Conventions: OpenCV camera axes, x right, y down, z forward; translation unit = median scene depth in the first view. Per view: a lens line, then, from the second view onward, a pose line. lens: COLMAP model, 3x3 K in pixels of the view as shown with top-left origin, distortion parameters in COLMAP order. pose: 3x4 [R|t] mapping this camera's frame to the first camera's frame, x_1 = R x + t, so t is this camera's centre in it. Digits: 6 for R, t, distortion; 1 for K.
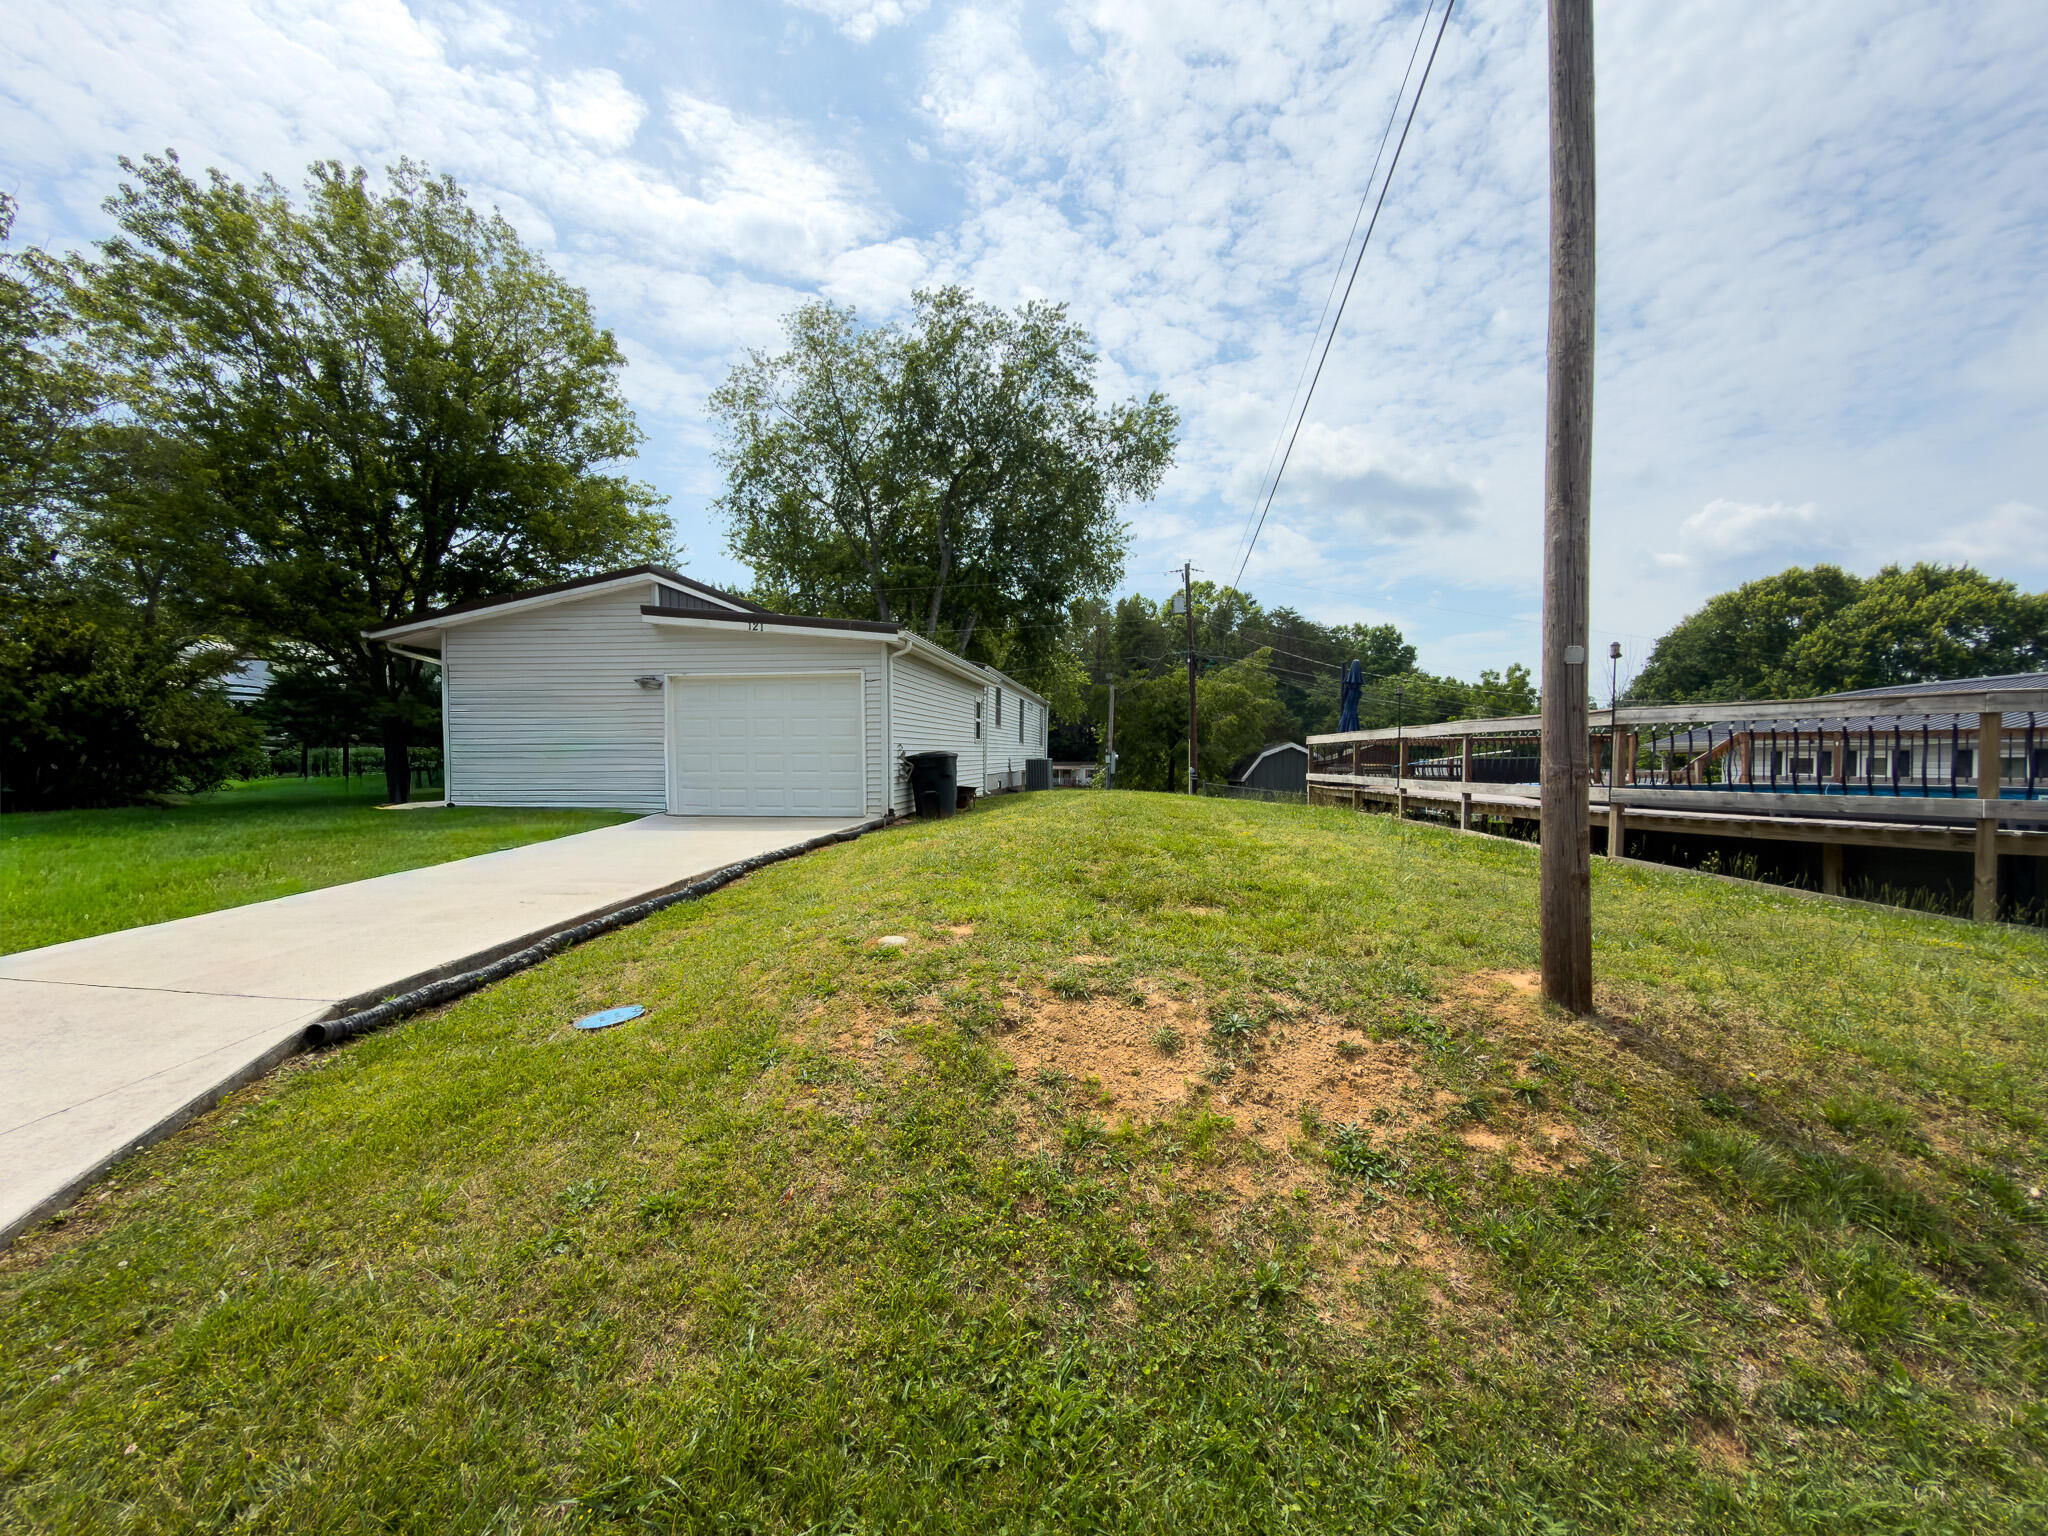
lens RADIAL K [[807.9, 0, 1025.2], [0, 807.9, 764.8], [0, 0, 1]] dist [-0.006387, 0.000400]
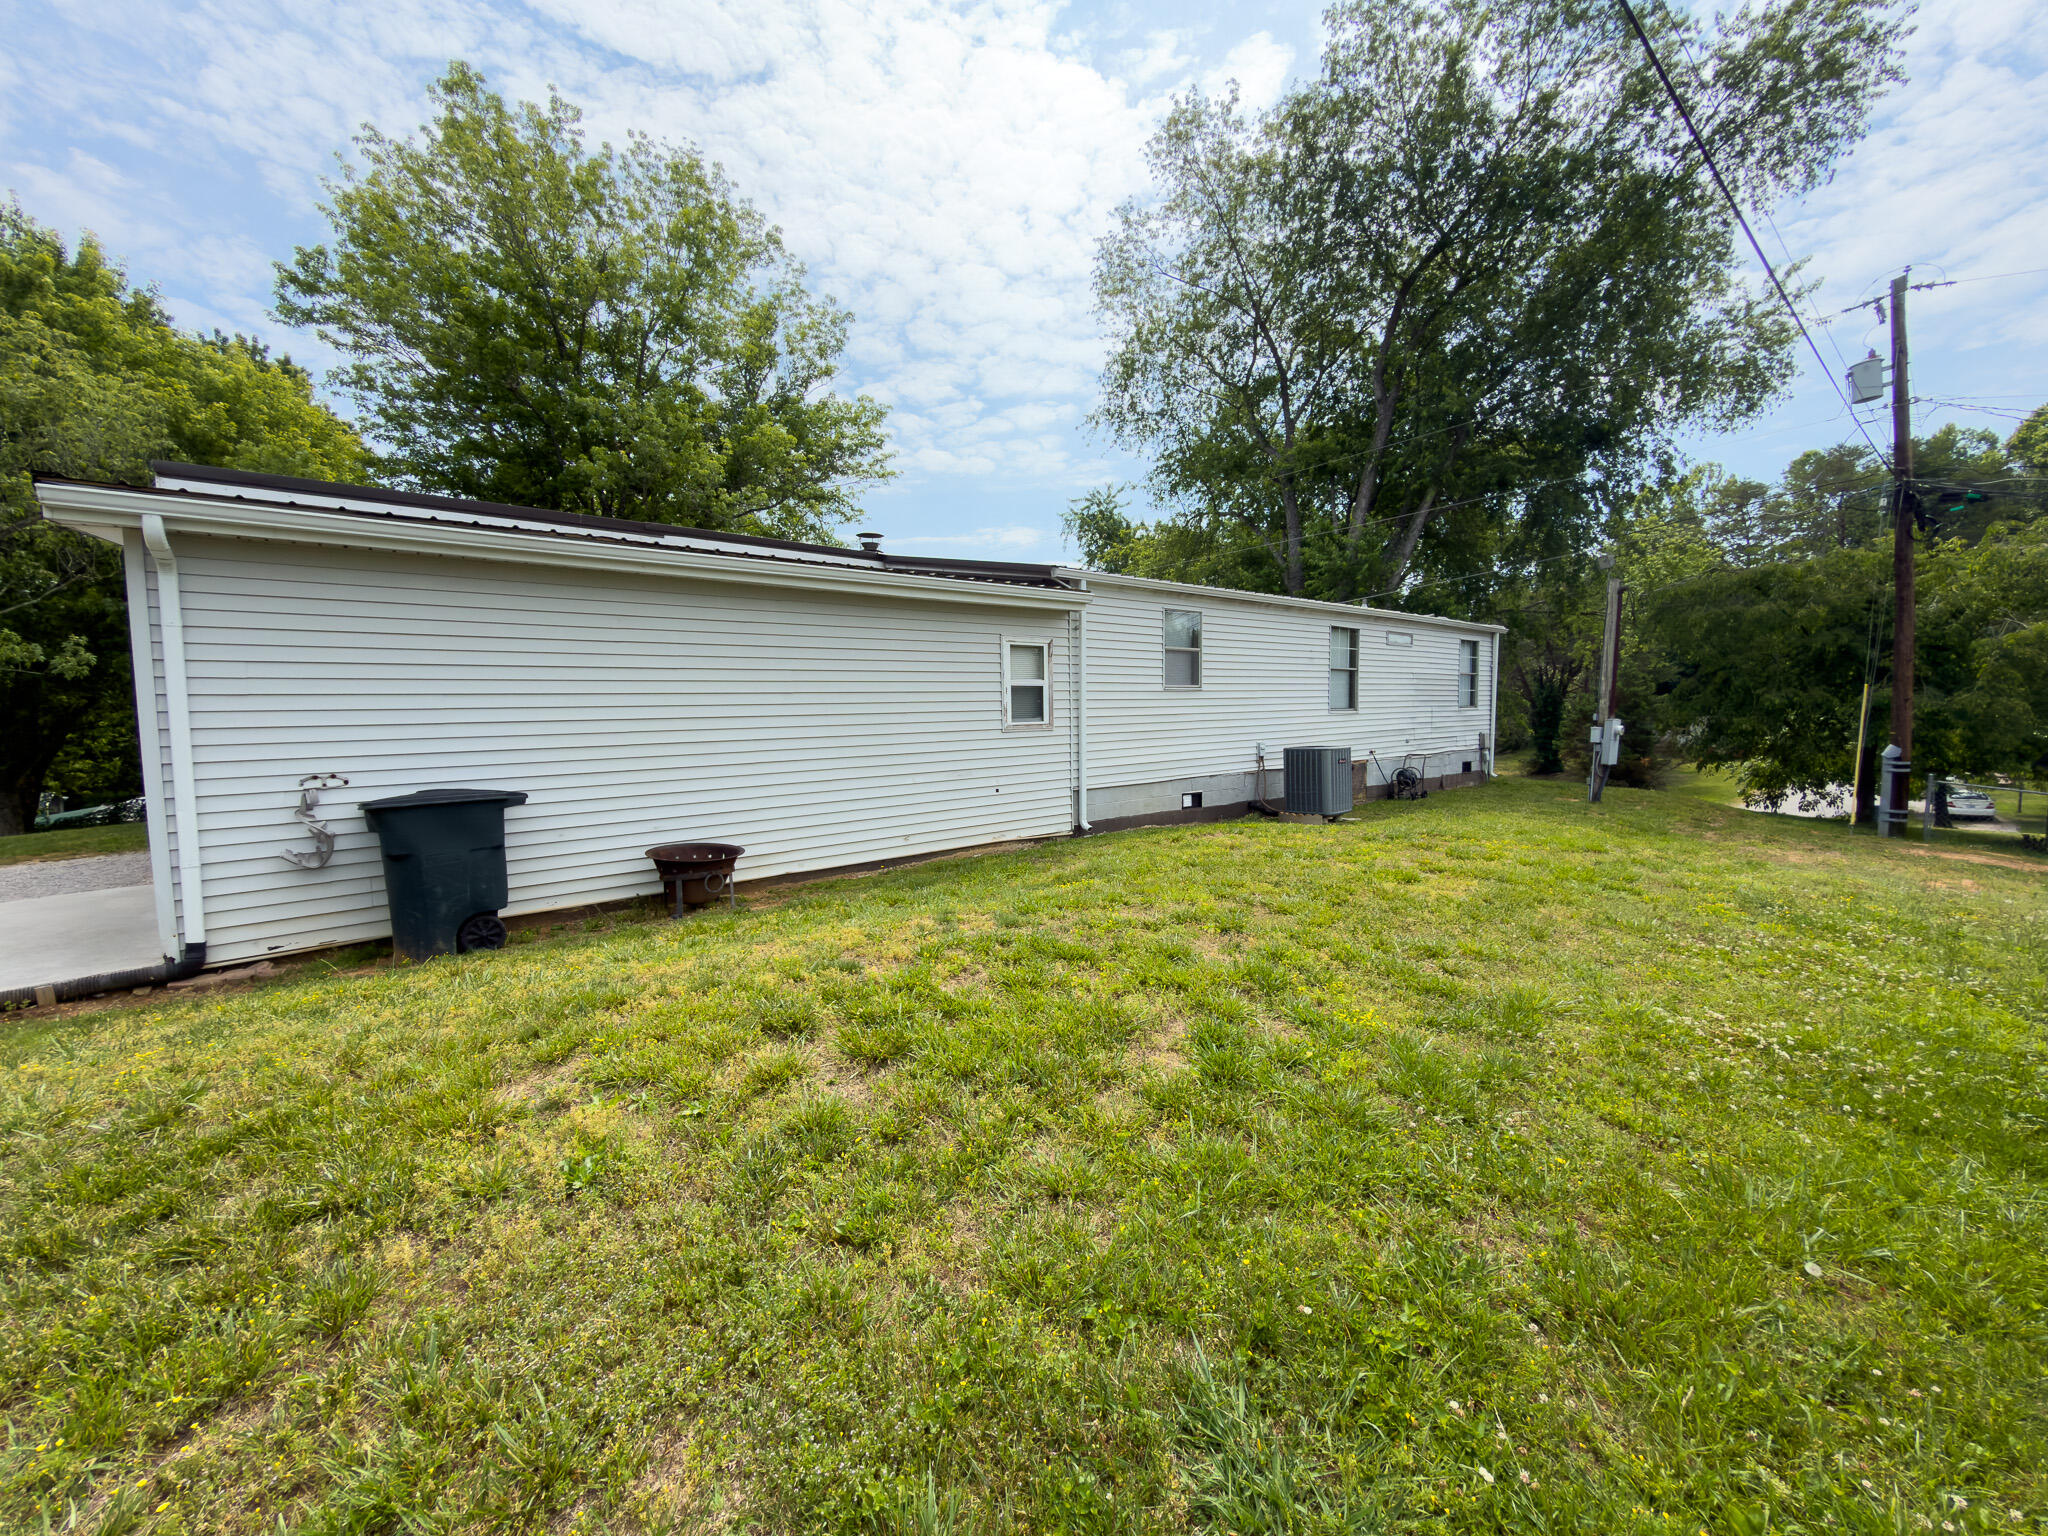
lens RADIAL K [[807.9, 0, 1022.5], [0, 807.9, 776.9], [0, 0, 1]] dist [-0.006387, 0.000400]
pose [[0.740105, 0.030386, -0.671805, 0.149322], [0.019255, 0.997612, 0.066335, -0.017368], [0.672216, -0.062030, 0.737752, 0.345177]]
